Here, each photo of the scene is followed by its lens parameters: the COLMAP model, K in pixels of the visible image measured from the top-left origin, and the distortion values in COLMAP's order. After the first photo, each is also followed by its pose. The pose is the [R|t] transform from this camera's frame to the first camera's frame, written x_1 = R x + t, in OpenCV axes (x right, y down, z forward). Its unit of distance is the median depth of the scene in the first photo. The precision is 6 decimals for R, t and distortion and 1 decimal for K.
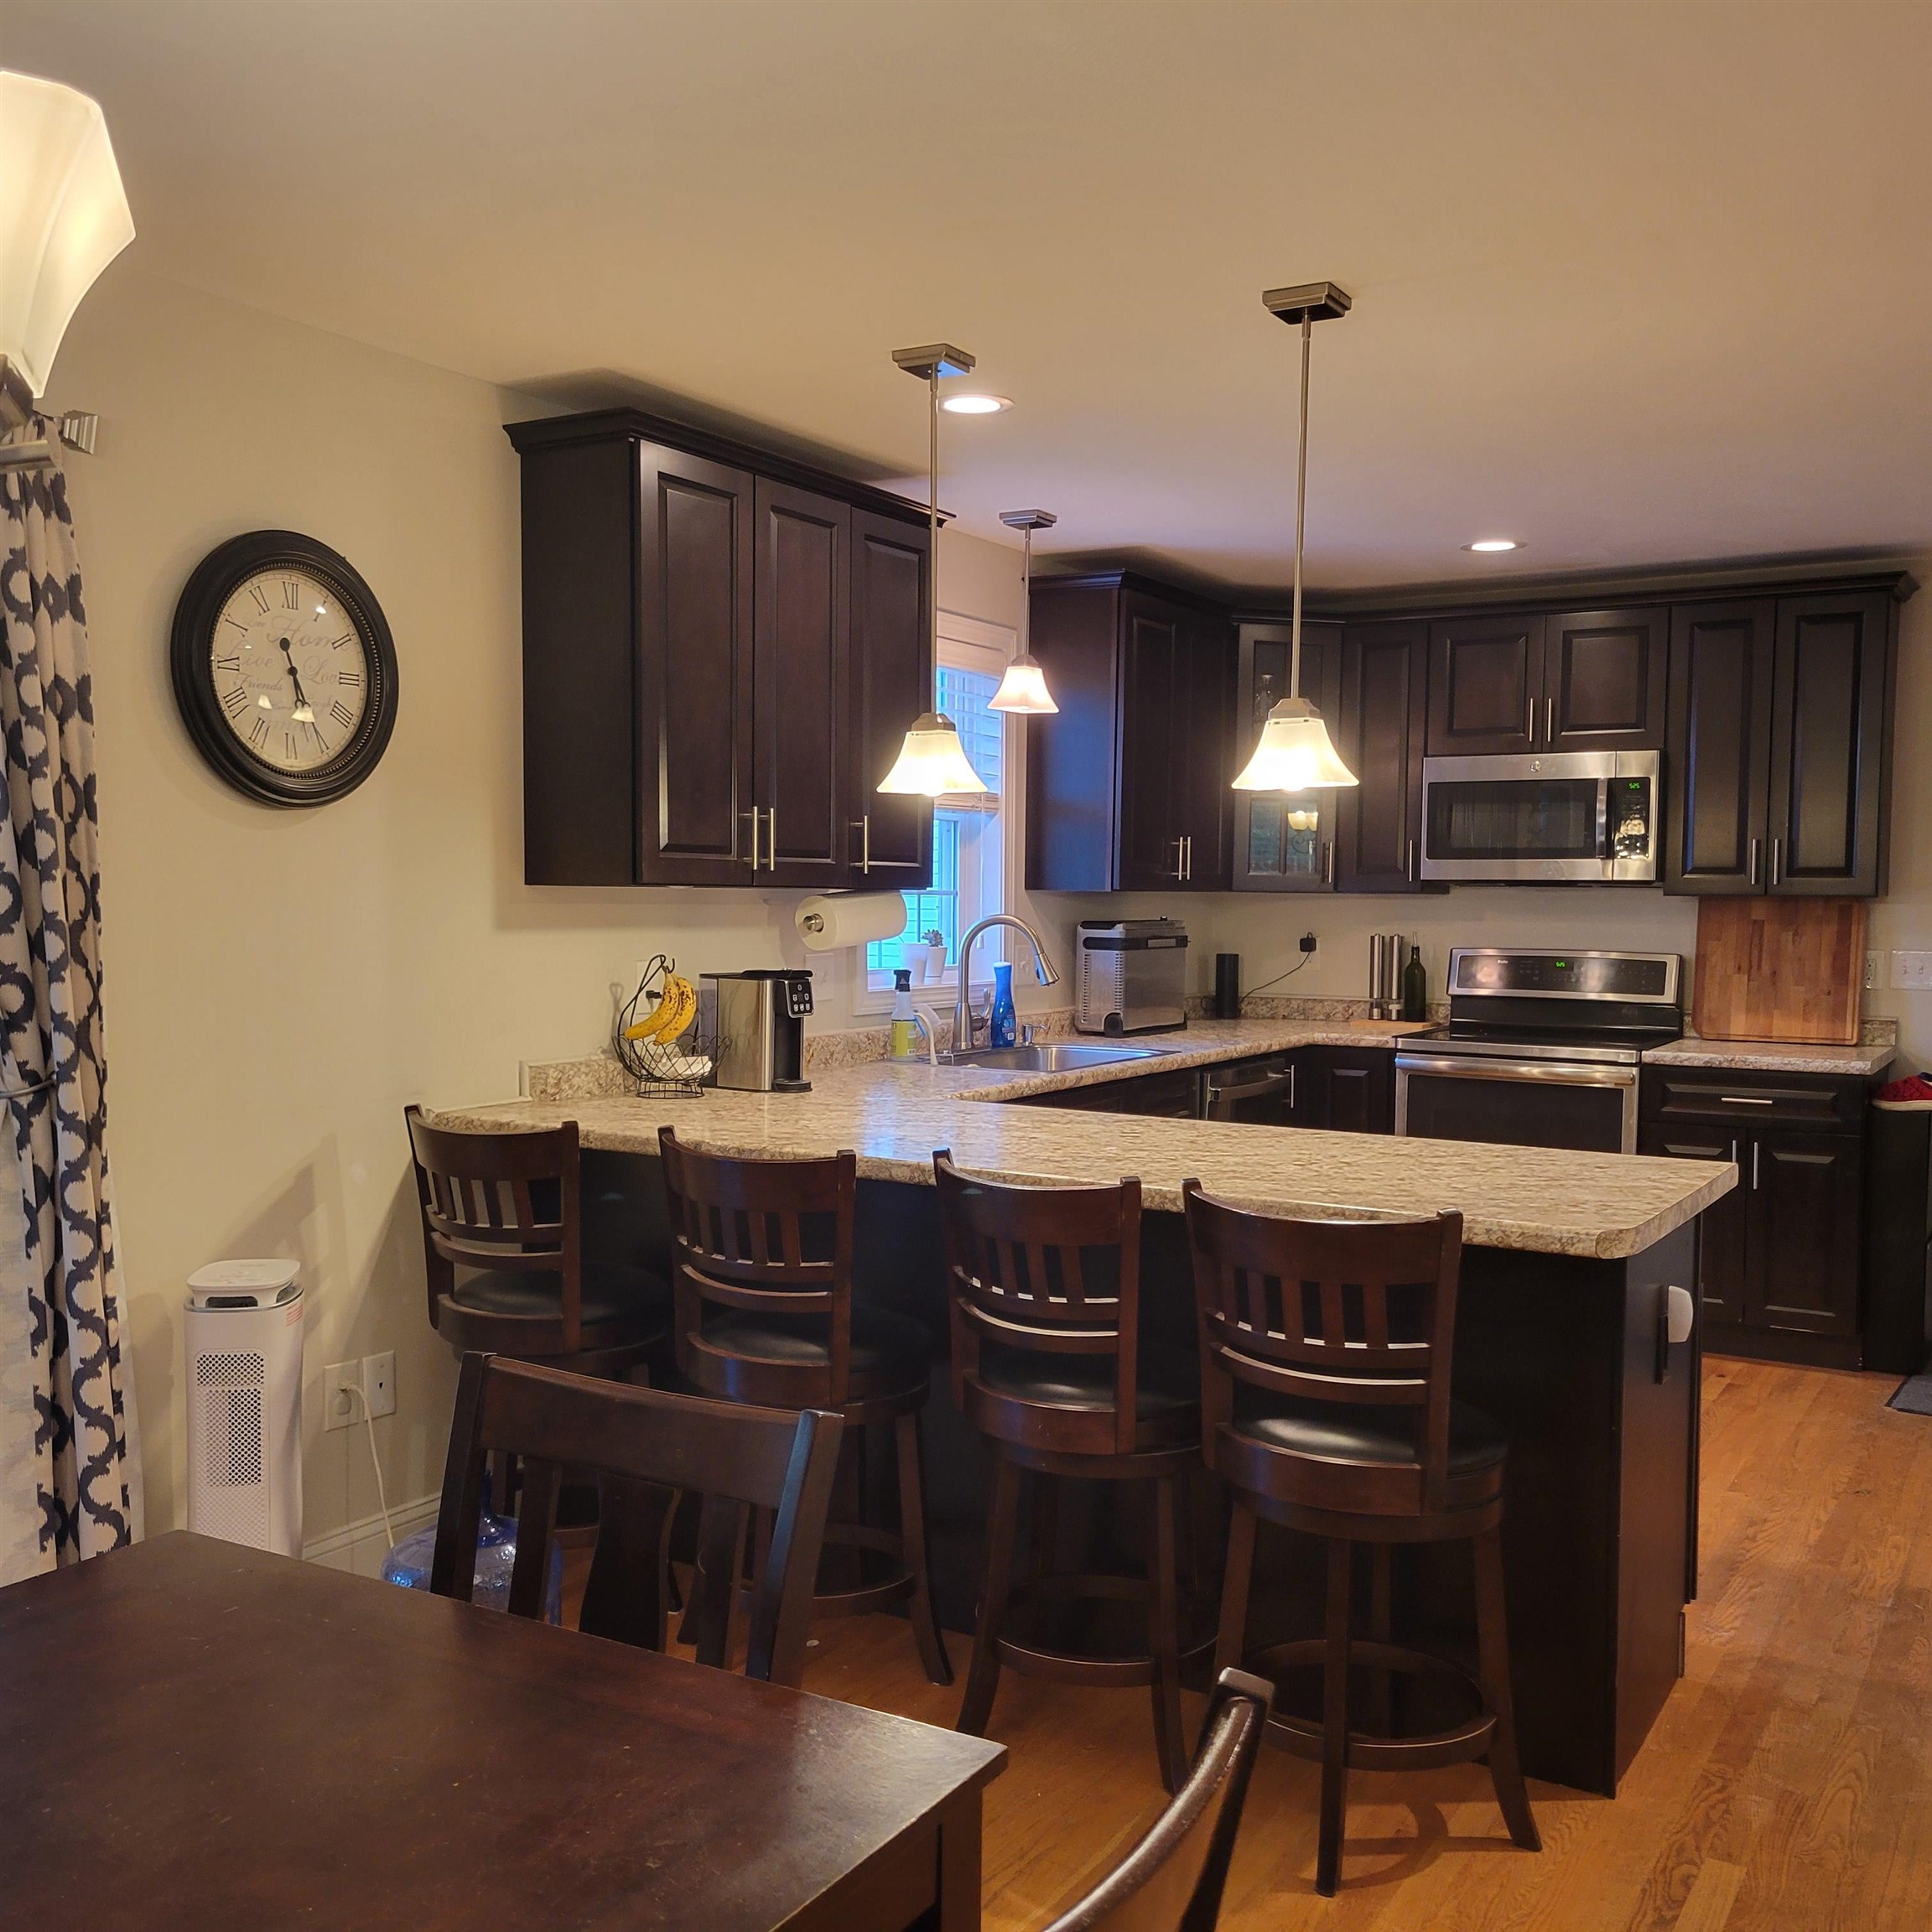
lens RADIAL K [[1937.1, 0, 922.6], [0, 1937.1, 1004.1], [0, 0, 1]] dist [0.053908, -0.025435]
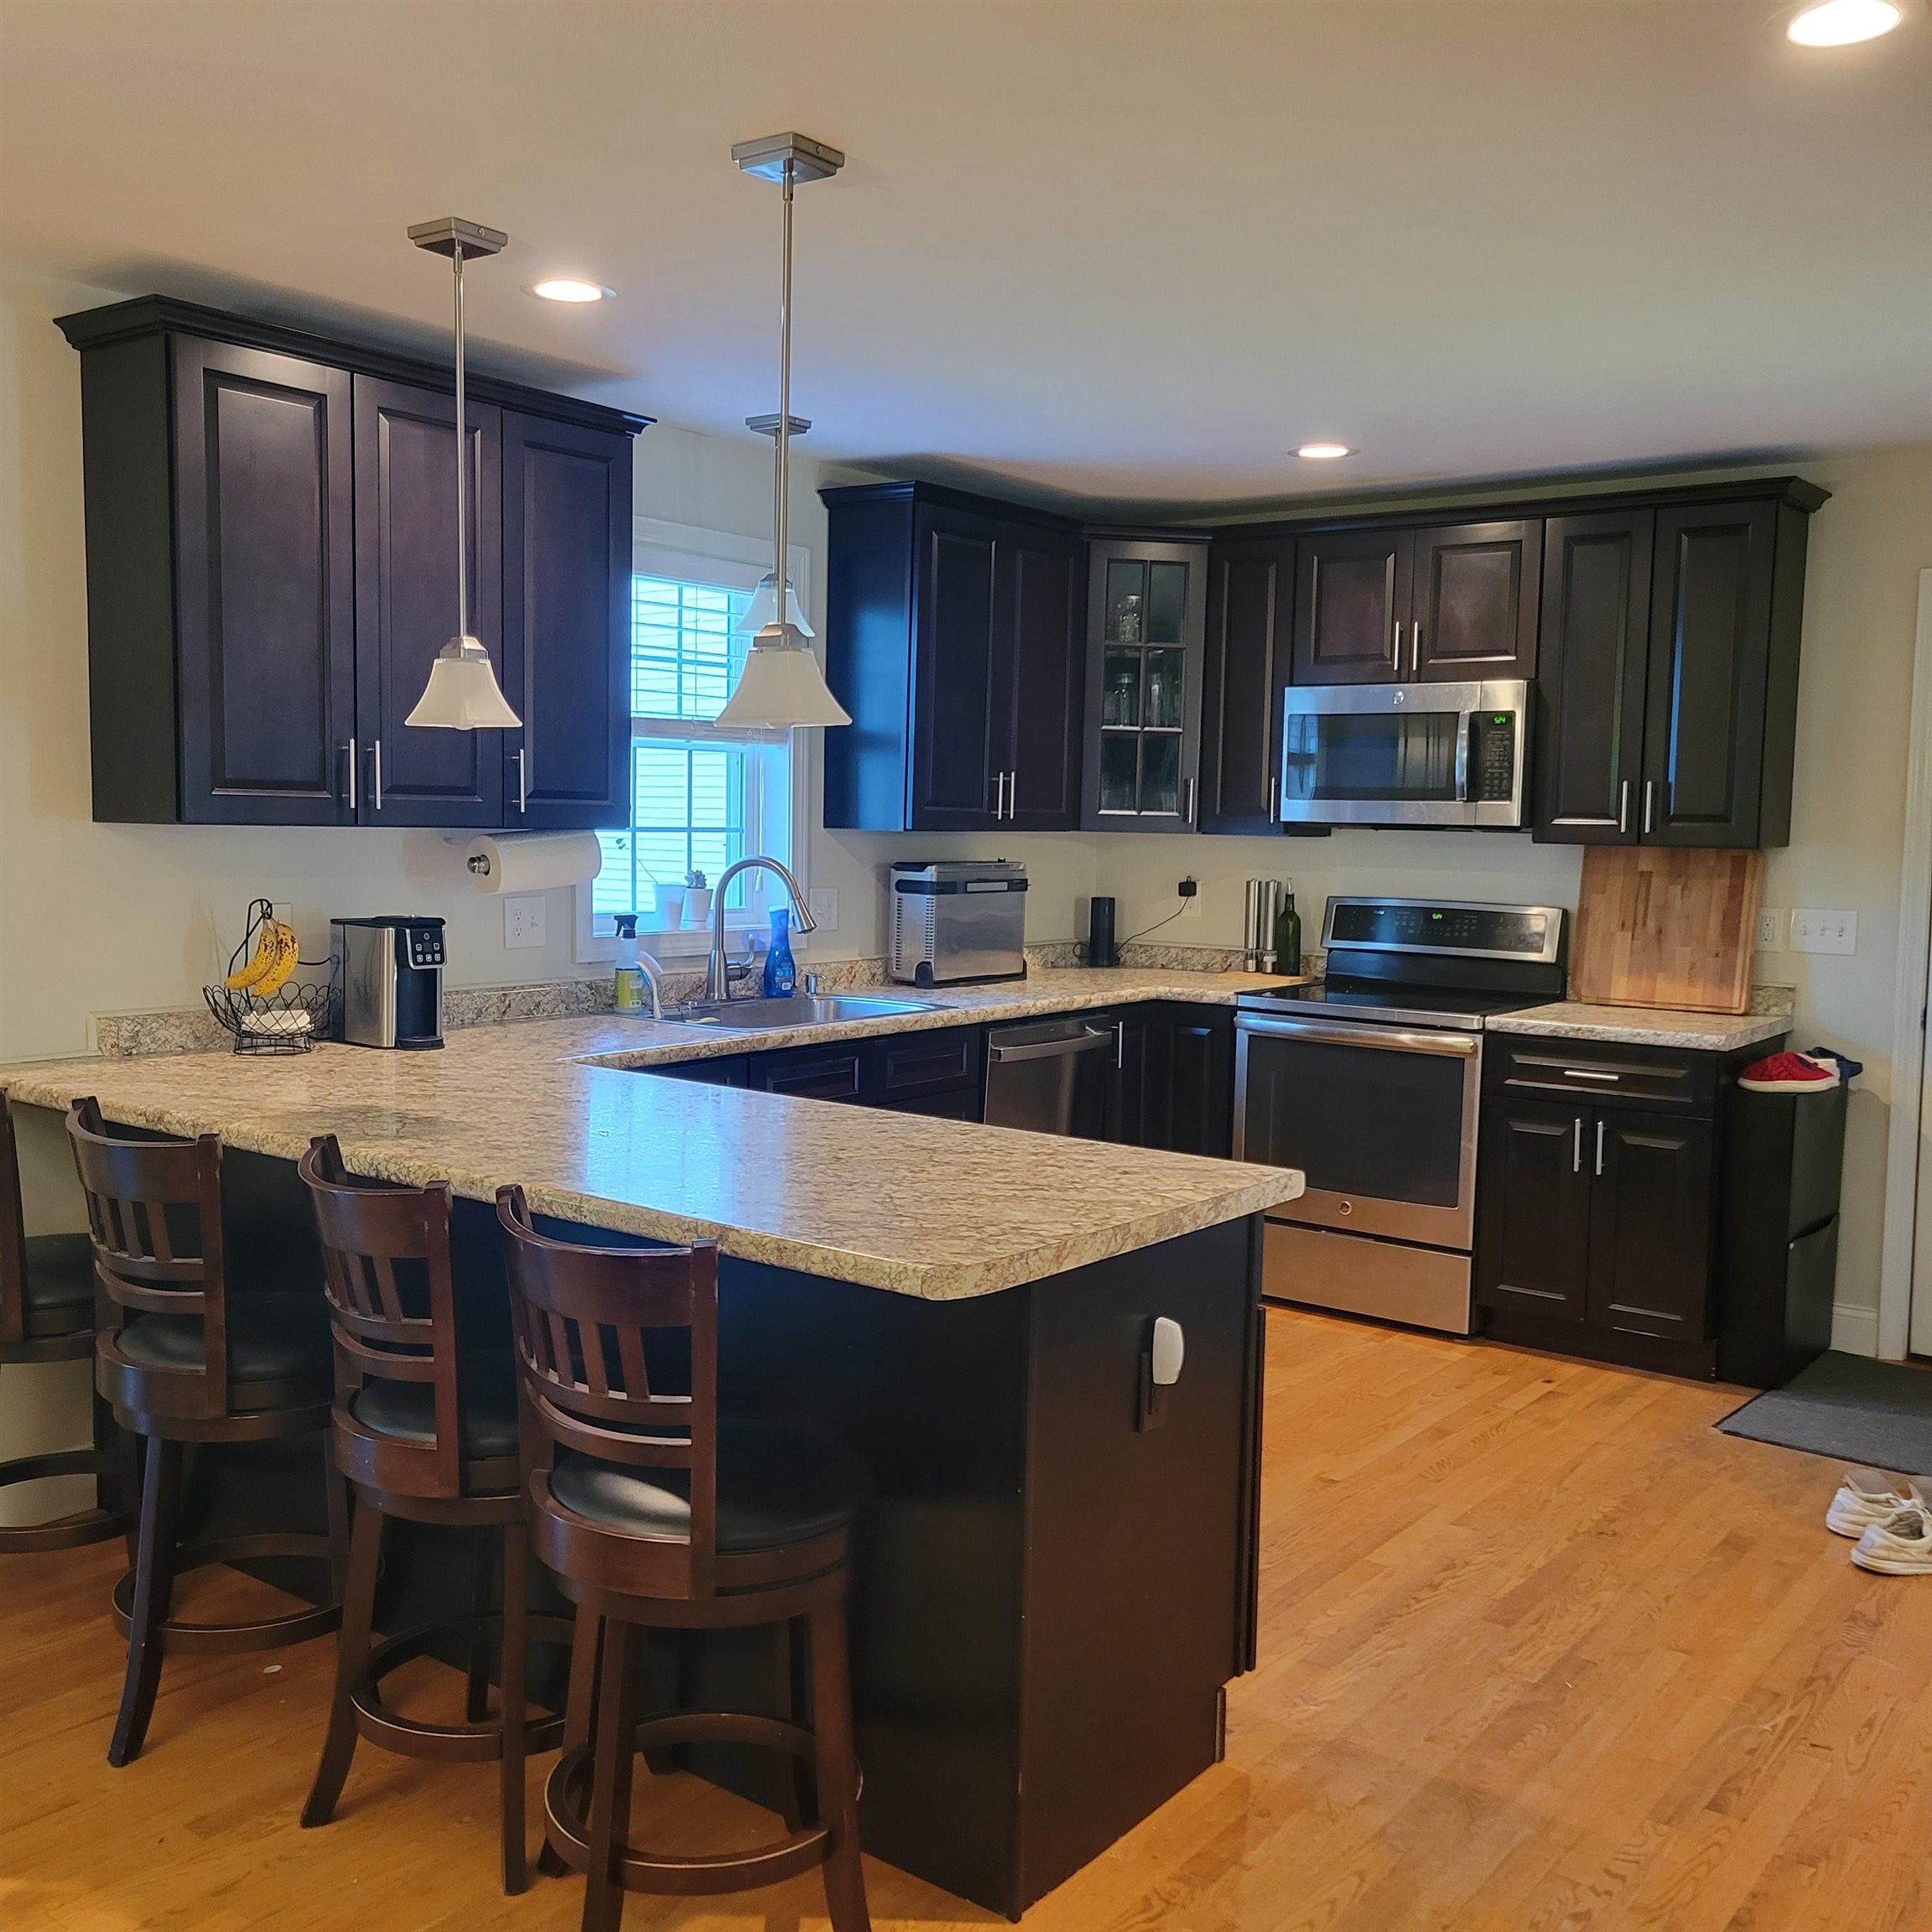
lens RADIAL K [[1921.4, 0, 928.0], [0, 1921.4, 974.4], [0, 0, 1]] dist [0.044915, 0.001933]
pose [[0.994127, 0.020410, -0.106281, 0.262512], [-0.017631, 0.999479, 0.027024, -0.018793], [0.106777, -0.024991, 0.993969, 0.112394]]
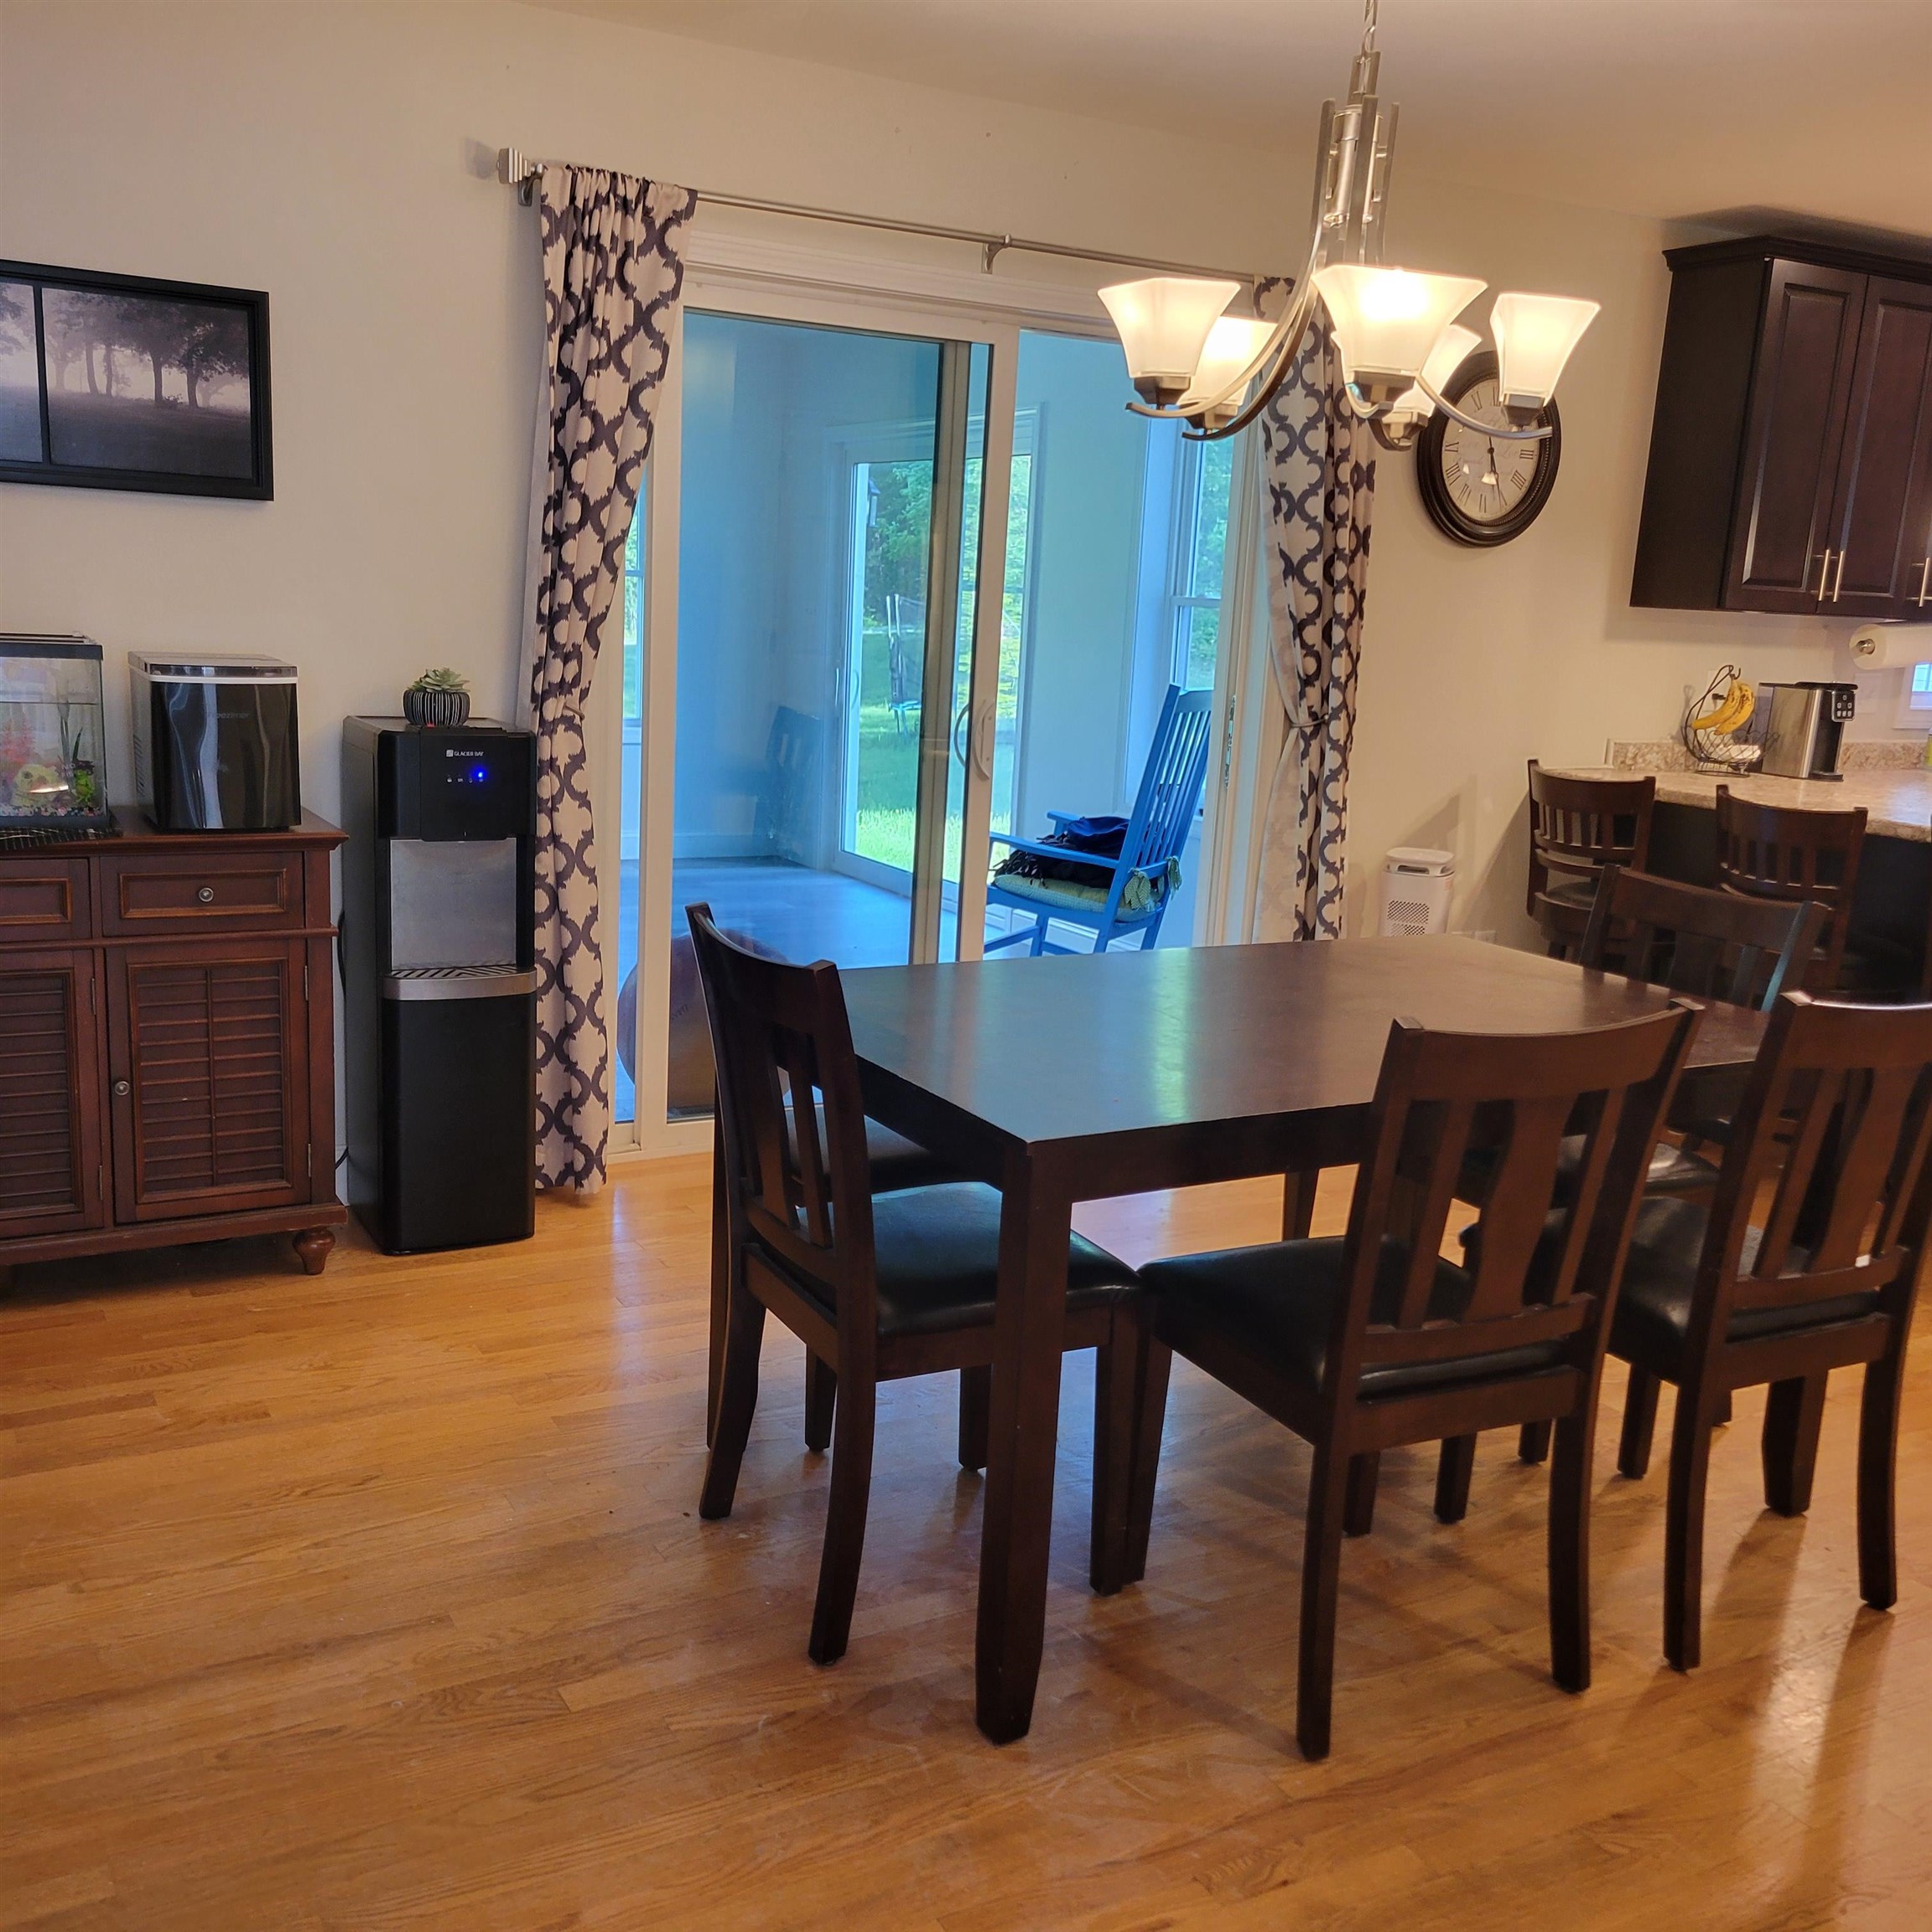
lens RADIAL K [[1937.1, 0, 922.6], [0, 1937.1, 1004.1], [0, 0, 1]] dist [0.053908, -0.025435]
pose [[0.873199, 0.138315, -0.467326, 0.034604], [-0.070762, 0.984703, 0.159225, 0.026398], [0.482200, -0.105966, 0.869629, -0.401218]]
